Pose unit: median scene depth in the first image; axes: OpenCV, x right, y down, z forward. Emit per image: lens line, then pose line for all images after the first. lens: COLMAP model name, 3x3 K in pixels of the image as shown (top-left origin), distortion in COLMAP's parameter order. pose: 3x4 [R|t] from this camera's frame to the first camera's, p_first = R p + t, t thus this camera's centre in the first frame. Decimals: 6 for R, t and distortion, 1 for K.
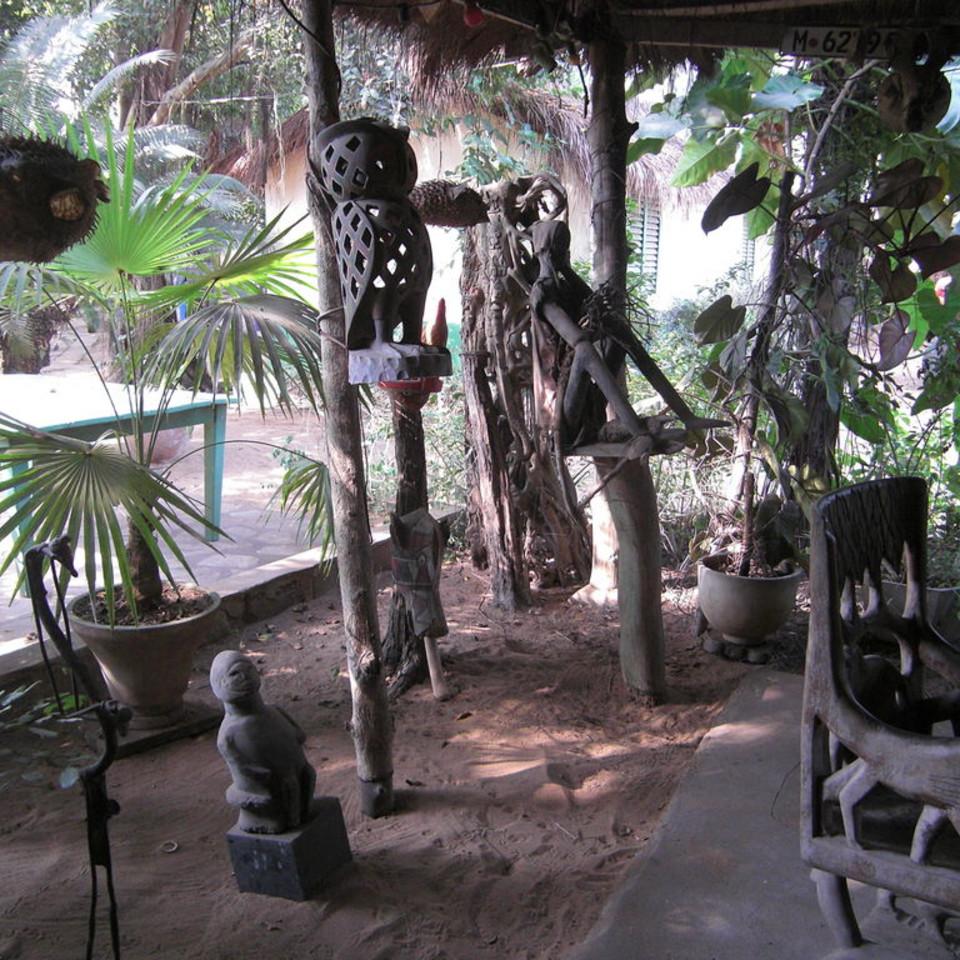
lens RADIAL K [[1001.9, 0, 479.1], [0, 1001.9, 480.8], [0, 0, 1]] dist [-0.073282, 0.000000]
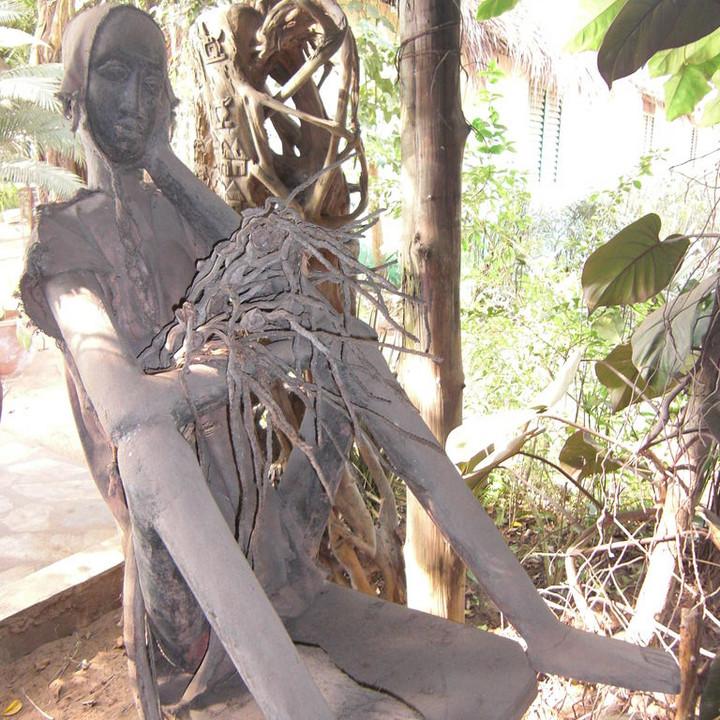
lens RADIAL K [[751.4, 0, 360.9], [0, 751.4, 358.9], [0, 0, 1]] dist [-0.073282, 0.000000]
pose [[0.996046, 0.017570, -0.087085, 0.130667], [-0.013620, 0.998860, 0.045754, -0.122120], [0.087789, -0.044387, 0.995150, 0.580777]]
